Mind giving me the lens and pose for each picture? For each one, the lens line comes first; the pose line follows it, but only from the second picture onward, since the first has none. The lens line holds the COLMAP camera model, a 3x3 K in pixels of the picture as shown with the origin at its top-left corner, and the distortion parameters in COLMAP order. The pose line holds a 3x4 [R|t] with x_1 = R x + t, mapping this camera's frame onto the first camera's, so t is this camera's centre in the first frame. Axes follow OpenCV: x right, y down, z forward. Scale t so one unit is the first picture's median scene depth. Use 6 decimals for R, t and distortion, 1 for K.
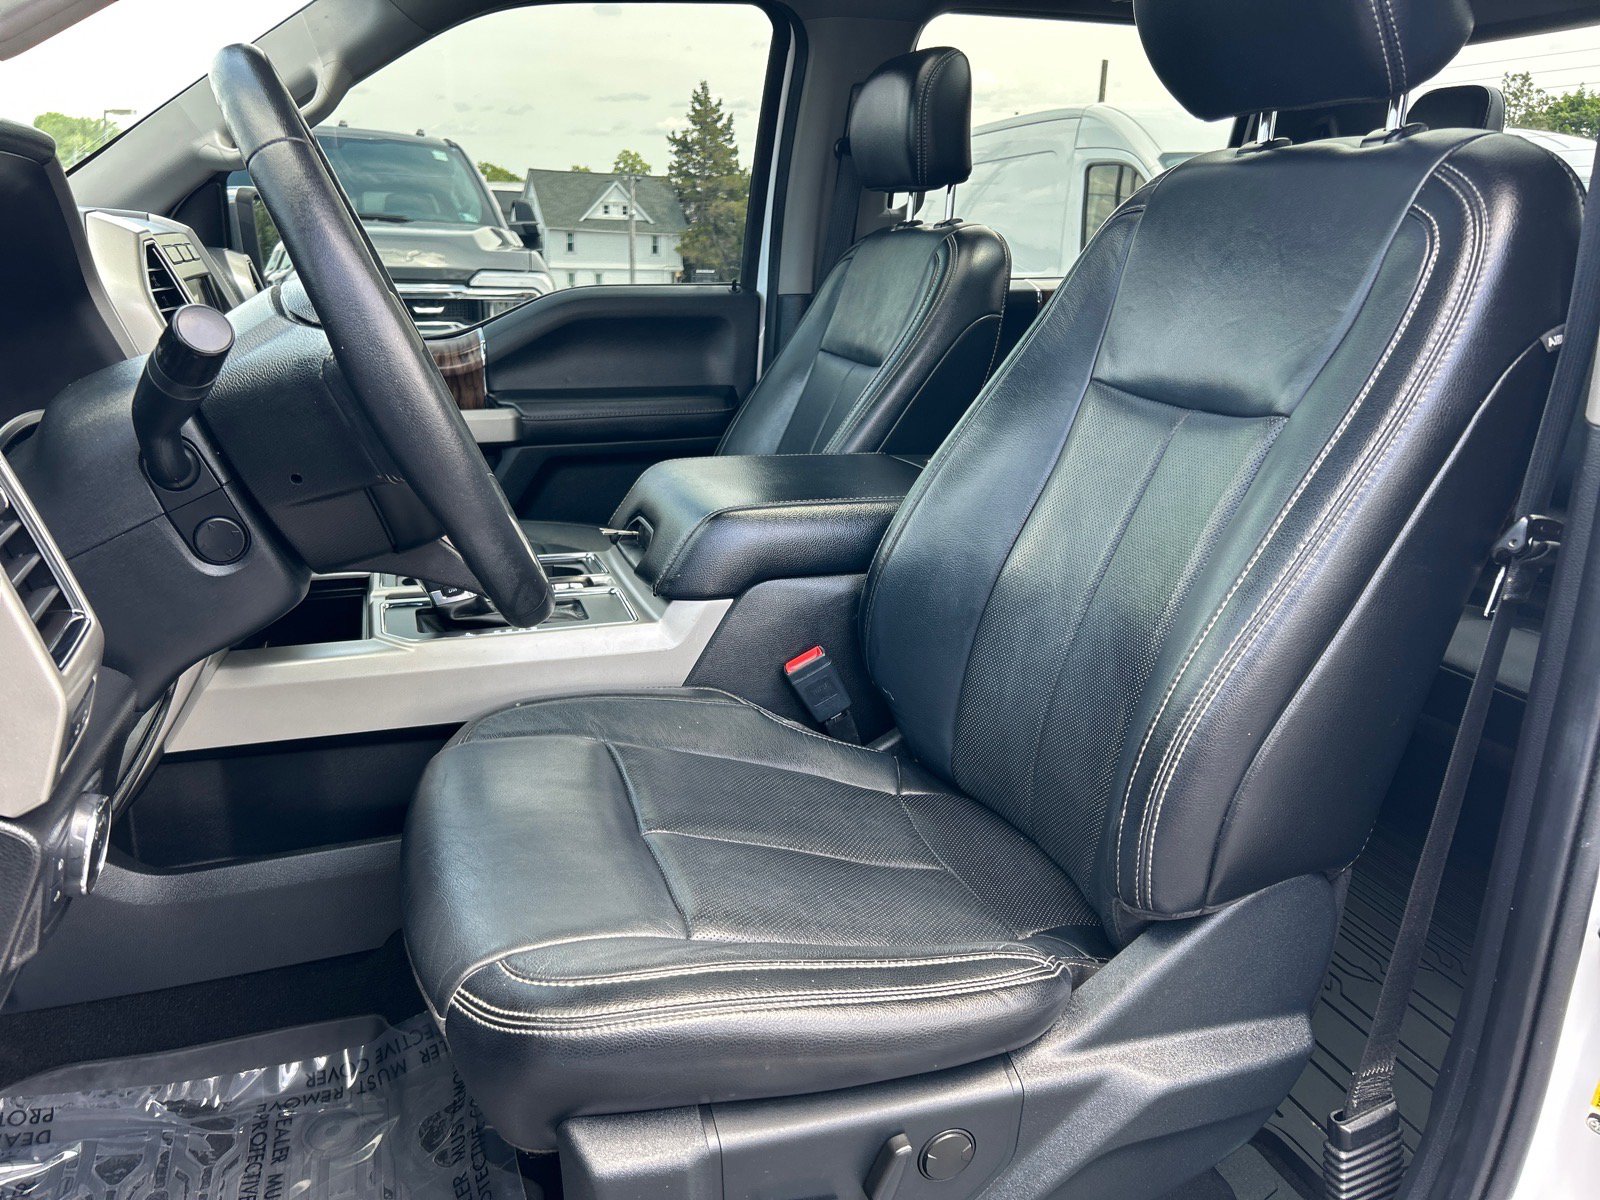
lens RADIAL K [[1276.6, 0, 816.1], [0, 1276.6, 610.3], [0, 0, 1]] dist [0.028824, -0.054399]
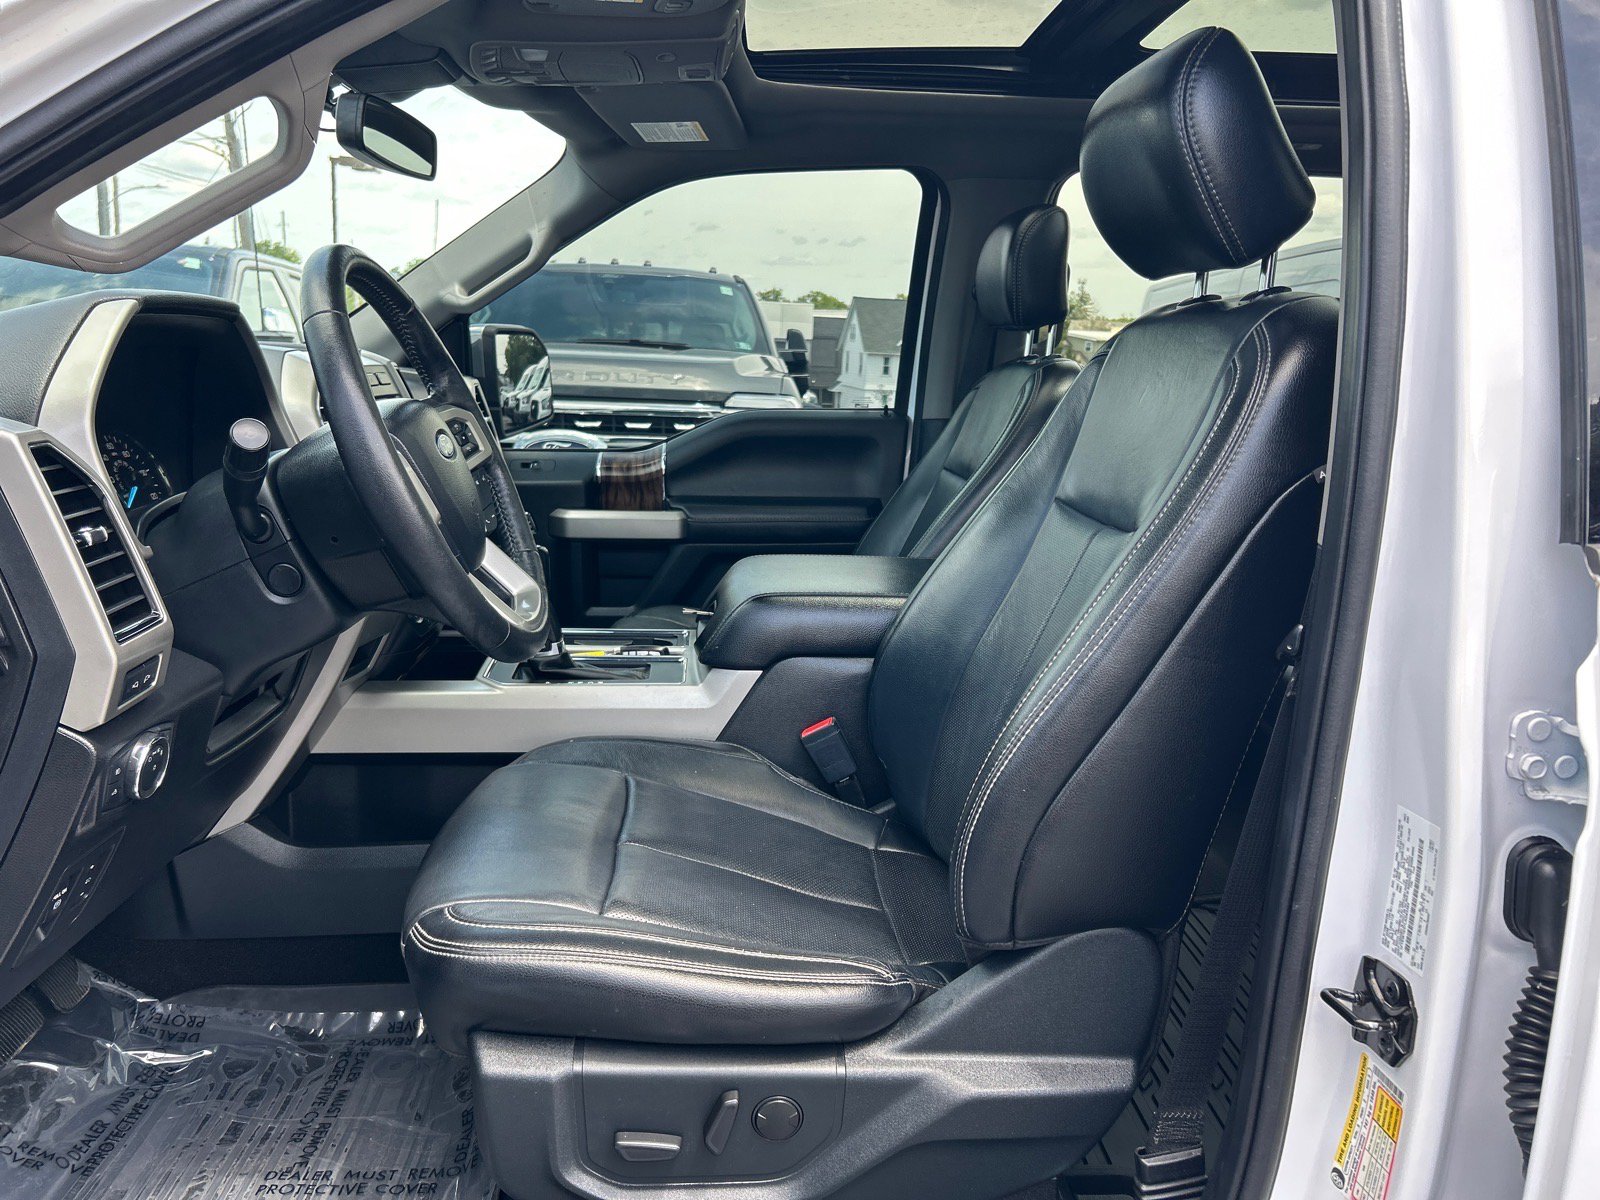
lens RADIAL K [[1276.6, 0, 797.3], [0, 1276.6, 613.3], [0, 0, 1]] dist [0.028824, -0.054399]
pose [[0.966175, 0.059023, -0.251043, 0.284504], [-0.080999, 0.993648, -0.078117, 0.030448], [0.244838, 0.095808, 0.964819, -0.153183]]
